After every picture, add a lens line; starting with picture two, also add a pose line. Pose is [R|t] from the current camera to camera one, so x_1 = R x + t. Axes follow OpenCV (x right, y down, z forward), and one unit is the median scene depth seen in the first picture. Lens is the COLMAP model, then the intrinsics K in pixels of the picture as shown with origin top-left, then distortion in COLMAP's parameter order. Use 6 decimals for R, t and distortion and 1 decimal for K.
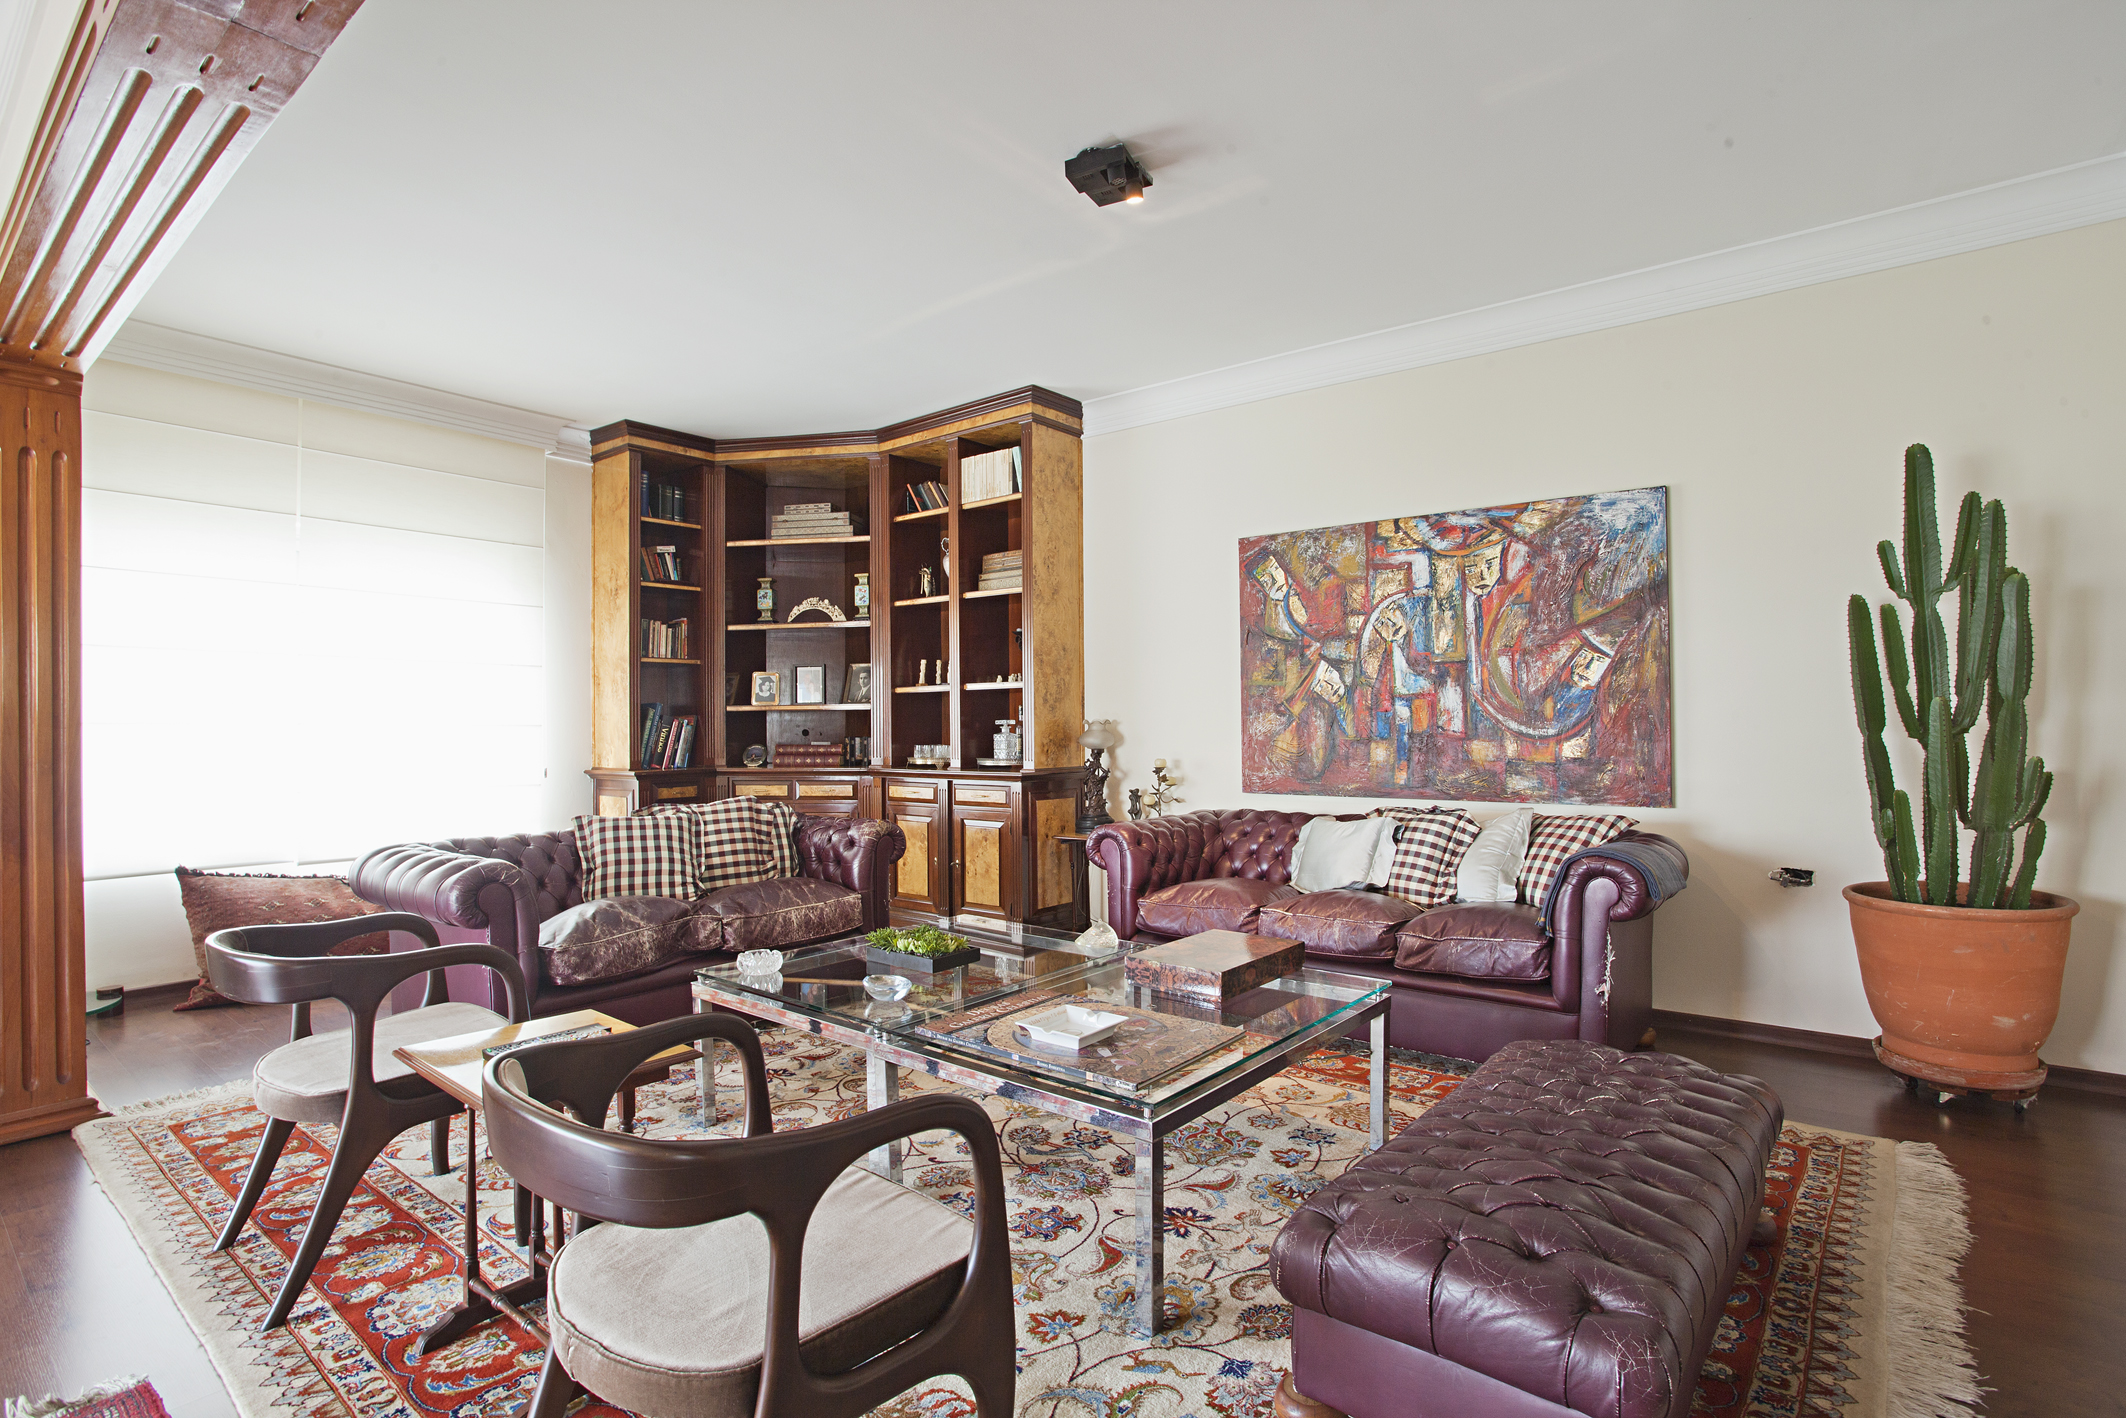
lens RADIAL K [[1035.7, 0, 1065.0], [0, 1035.7, 708.8], [0, 0, 1]] dist [-0.029347, 0.000482]
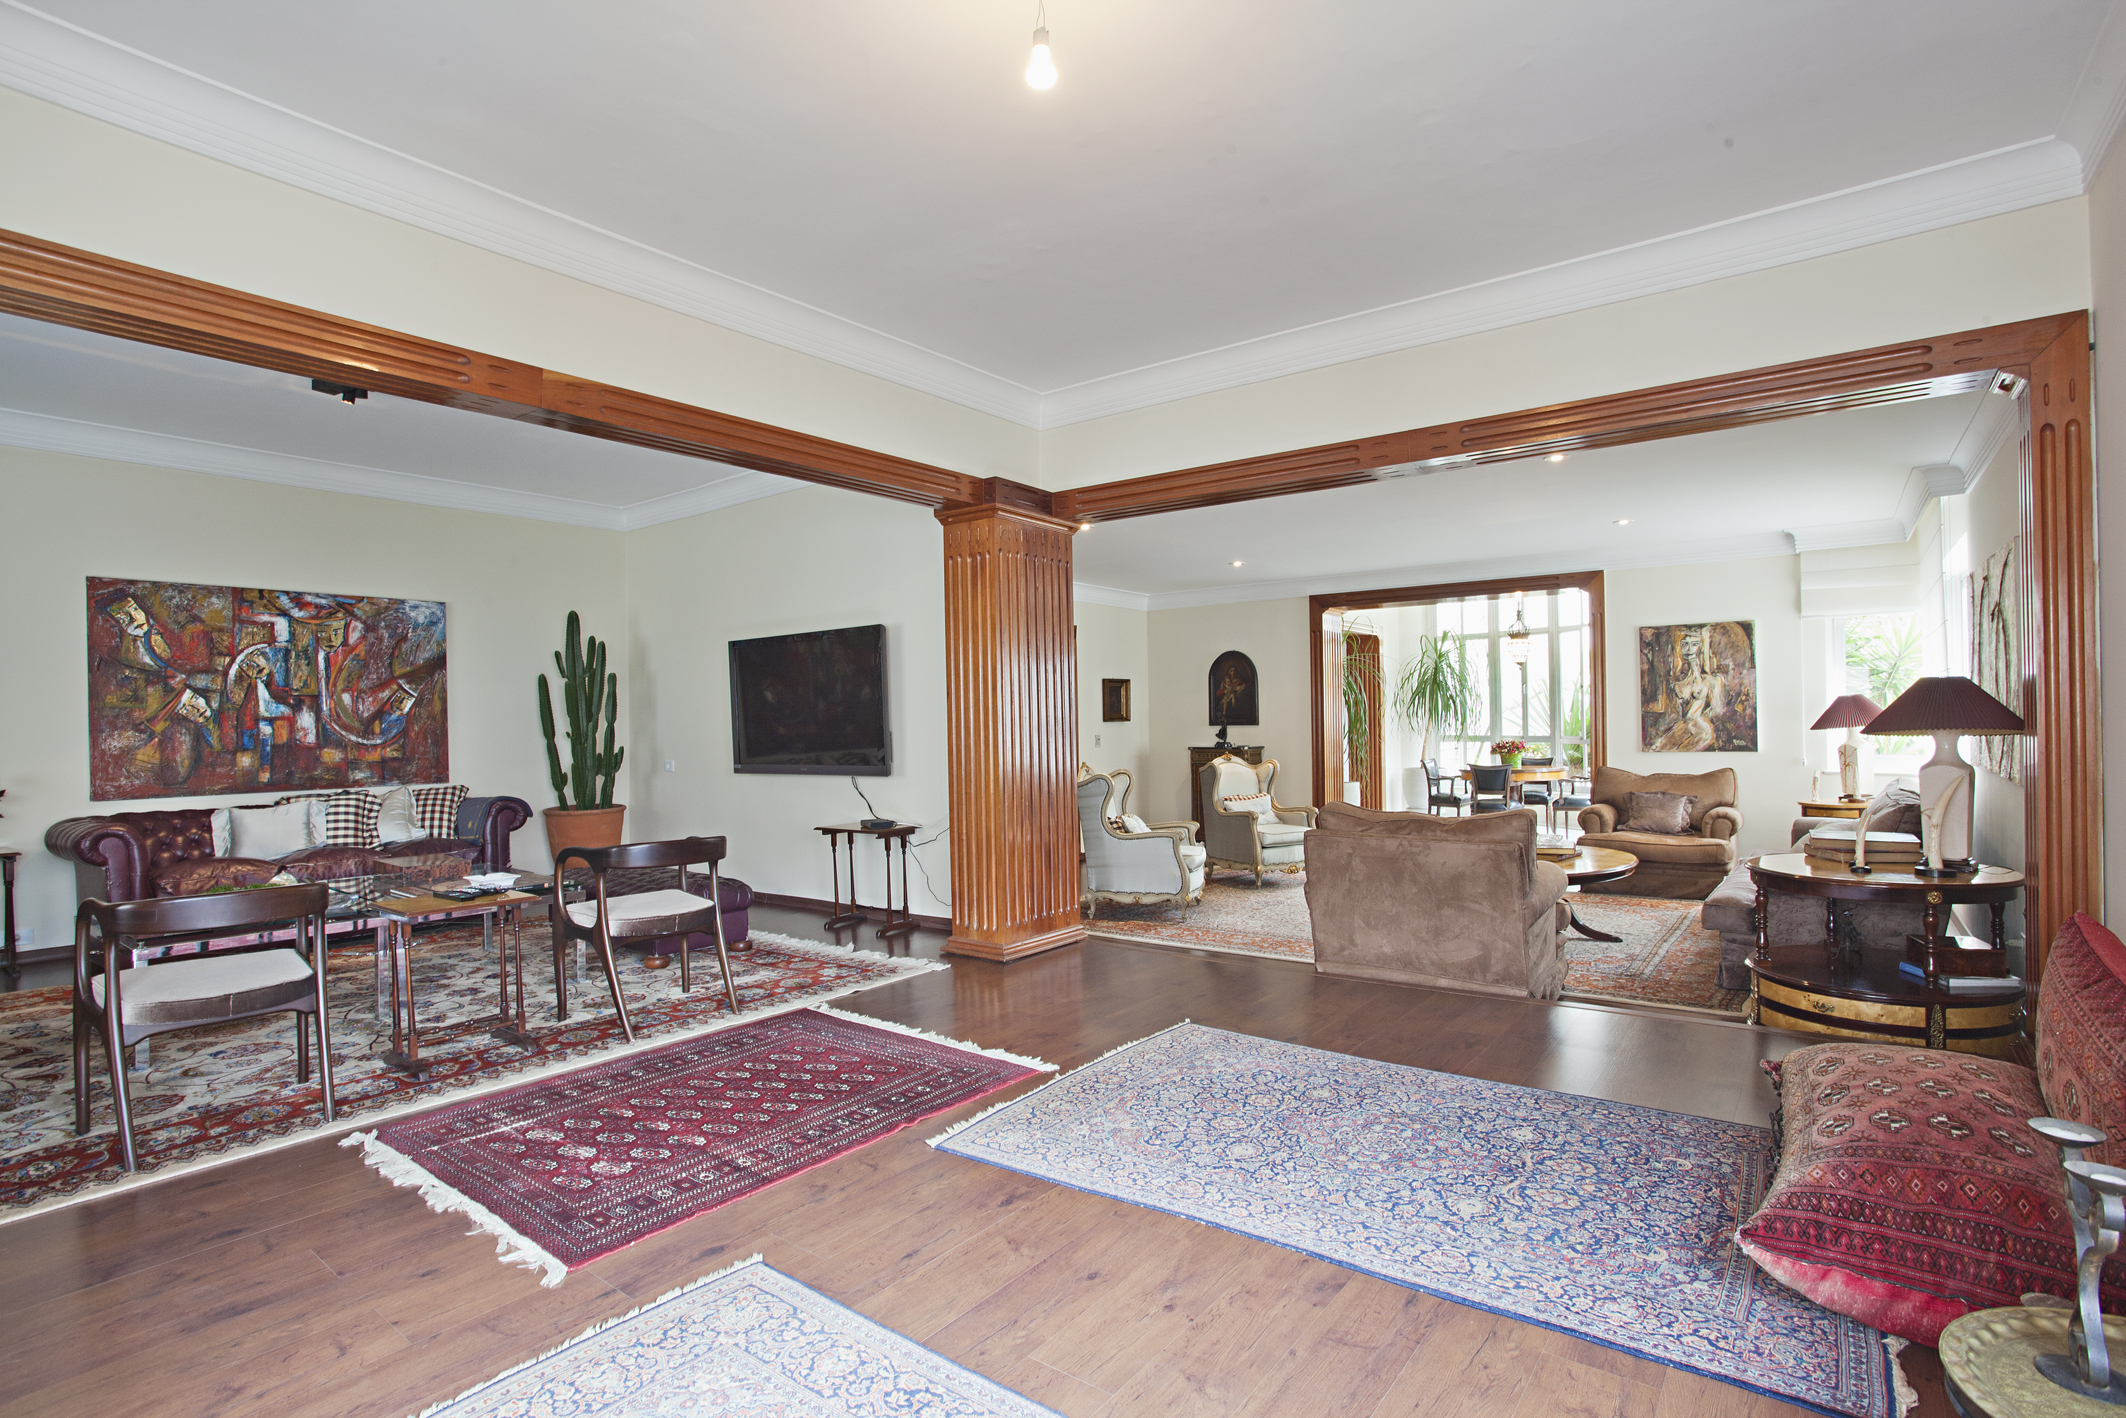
lens RADIAL K [[1089.4, 0, 1065.0], [0, 1089.4, 717.7], [0, 0, 1]] dist [0.000743, 0.000229]
pose [[0.006489, 0.004458, 0.999969, -1.152564], [-0.006763, 0.999967, -0.004415, -0.014108], [-0.999956, -0.006734, 0.006519, -0.084083]]
